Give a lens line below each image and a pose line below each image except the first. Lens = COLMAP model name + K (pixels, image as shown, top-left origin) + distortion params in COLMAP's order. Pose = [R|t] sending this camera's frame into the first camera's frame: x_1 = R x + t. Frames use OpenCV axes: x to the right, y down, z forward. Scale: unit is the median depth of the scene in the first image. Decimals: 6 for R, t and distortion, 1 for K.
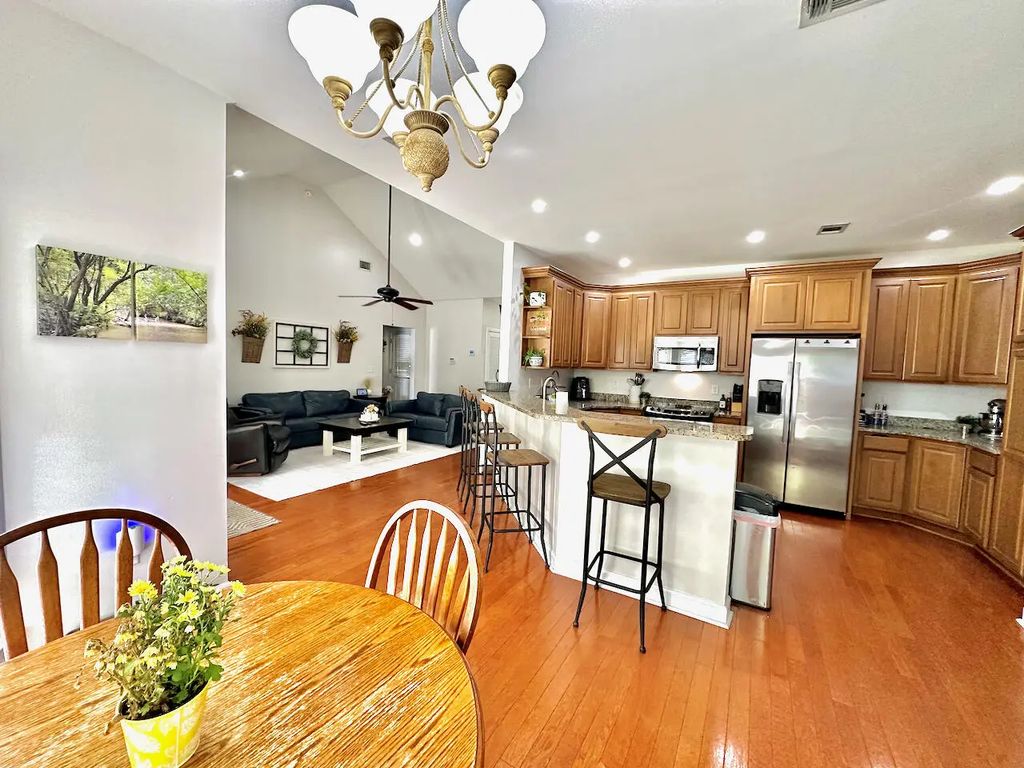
lens RADIAL K [[408.4, 0, 512.0], [0, 408.4, 384.0], [0, 0, 1]] dist [-0.001917, 0.000088]
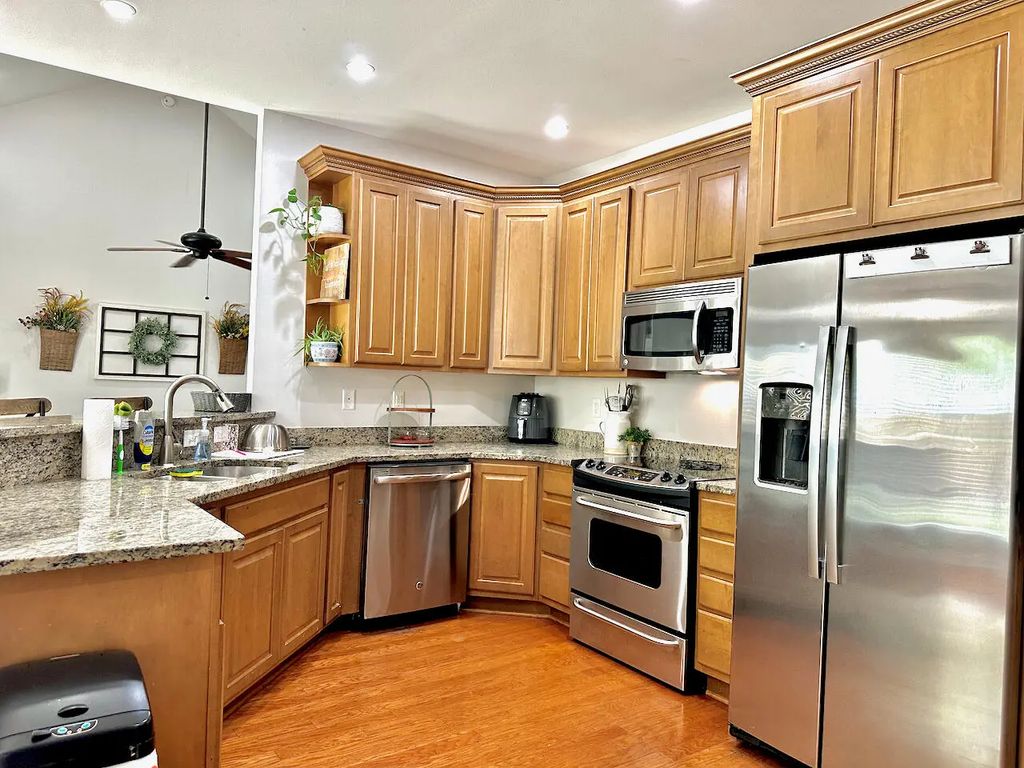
lens RADIAL K [[723.4, 0, 512.0], [0, 723.4, 384.0], [0, 0, 1]] dist [0.009236, -0.002460]
pose [[0.915529, -0.002618, -0.402244, 0.505723], [-0.025085, 0.997661, -0.063587, 0.025278], [0.401470, 0.068305, 0.913322, 0.275394]]
